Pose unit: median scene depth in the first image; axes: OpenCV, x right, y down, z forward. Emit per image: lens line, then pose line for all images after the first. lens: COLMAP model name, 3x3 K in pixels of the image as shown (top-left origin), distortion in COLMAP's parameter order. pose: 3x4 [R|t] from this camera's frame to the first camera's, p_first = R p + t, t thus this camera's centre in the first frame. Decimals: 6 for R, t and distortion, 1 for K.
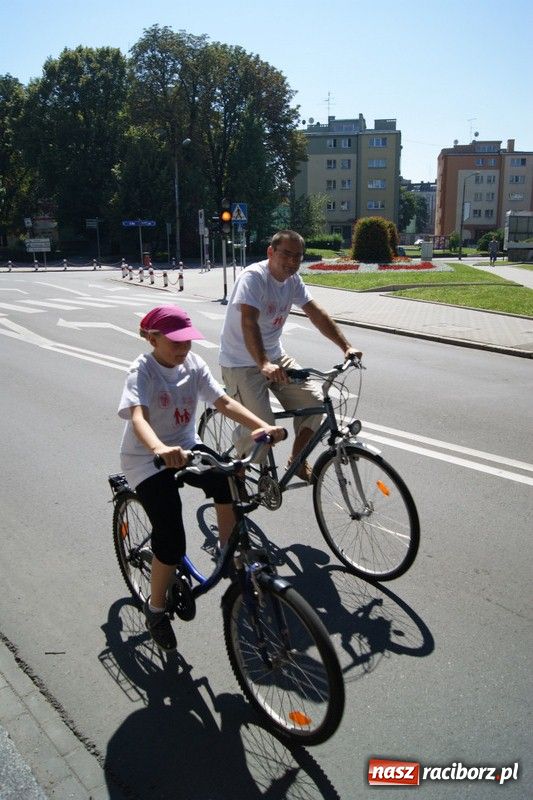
lens RADIAL K [[623.3, 0, 266.0], [0, 623.3, 399.9], [0, 0, 1]] dist [-0.077754, 0.009312]
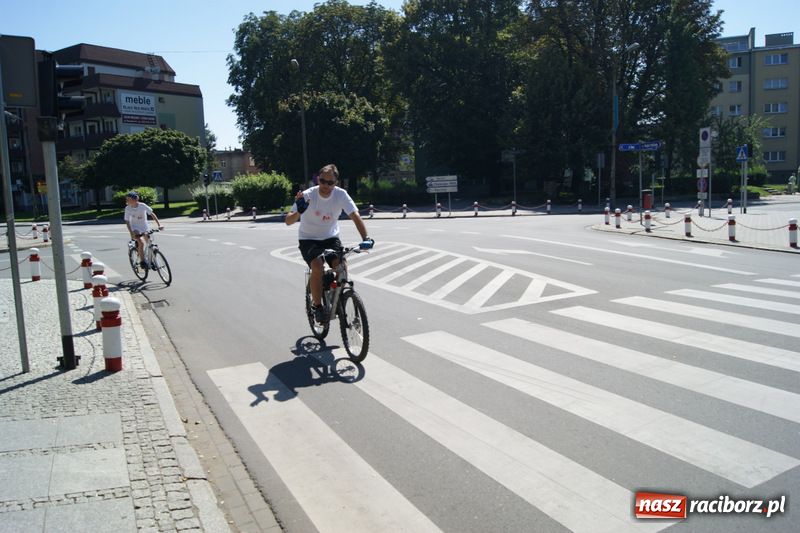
lens RADIAL K [[623.3, 0, 401.1], [0, 623.3, 266.0], [0, 0, 1]] dist [-0.077754, 0.009312]
pose [[0.970874, -0.003914, -0.239559, -0.227981], [-0.025999, 0.992241, -0.121577, -0.050025], [0.238176, 0.124264, 0.963240, 0.232961]]
